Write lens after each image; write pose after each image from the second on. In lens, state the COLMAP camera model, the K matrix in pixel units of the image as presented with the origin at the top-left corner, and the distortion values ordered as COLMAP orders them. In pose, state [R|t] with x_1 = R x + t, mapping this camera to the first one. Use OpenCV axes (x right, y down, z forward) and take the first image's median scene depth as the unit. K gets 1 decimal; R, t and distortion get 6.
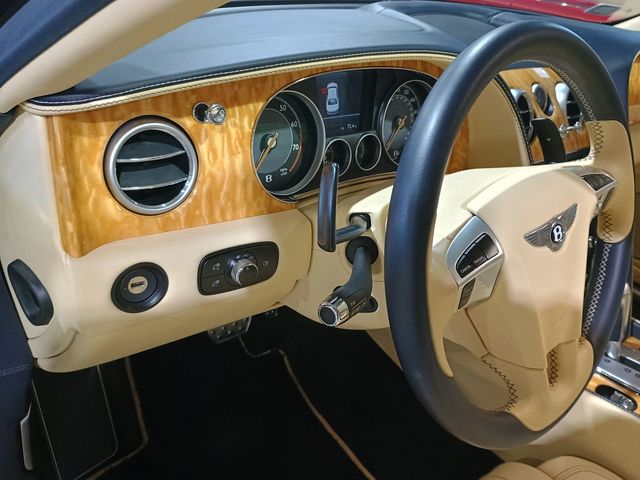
lens RADIAL K [[549.1, 0, 319.8], [0, 549.1, 242.2], [0, 0, 1]] dist [0.028108, -0.012111]
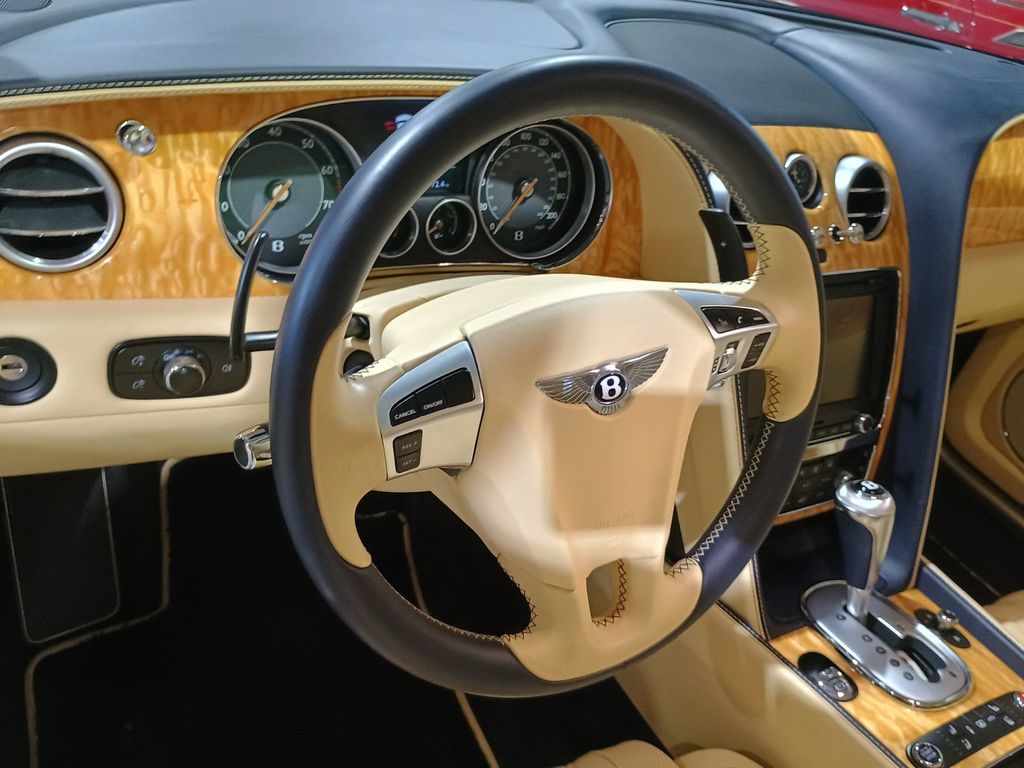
lens RADIAL K [[878.6, 0, 507.3], [0, 878.6, 380.5], [0, 0, 1]] dist [0.028108, -0.012111]
pose [[0.977258, 0.154044, -0.145732, 0.423360], [-0.150504, 0.987987, 0.035078, -0.038586], [0.149385, -0.012346, 0.988702, -0.031601]]
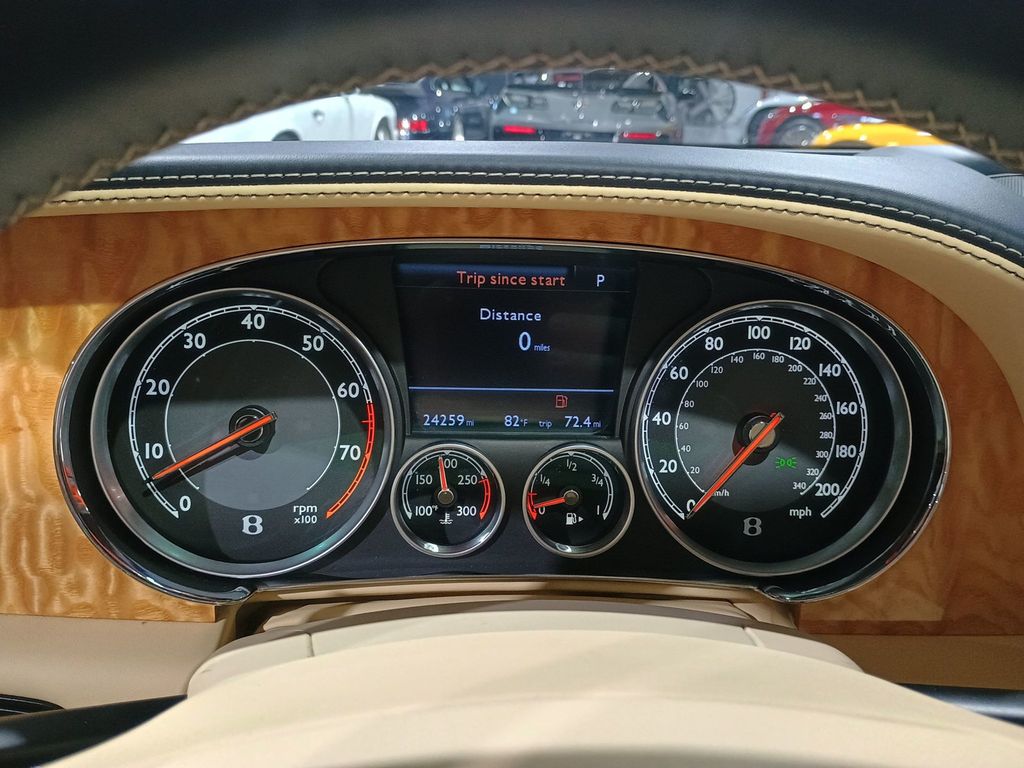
lens RADIAL K [[878.6, 0, 517.9], [0, 878.6, 380.4], [0, 0, 1]] dist [0.028108, -0.012111]
pose [[0.810679, 0.084439, -0.579369, 0.445350], [-0.231829, 0.954963, -0.185206, -0.162609], [0.537638, 0.284457, 0.793744, 0.696946]]
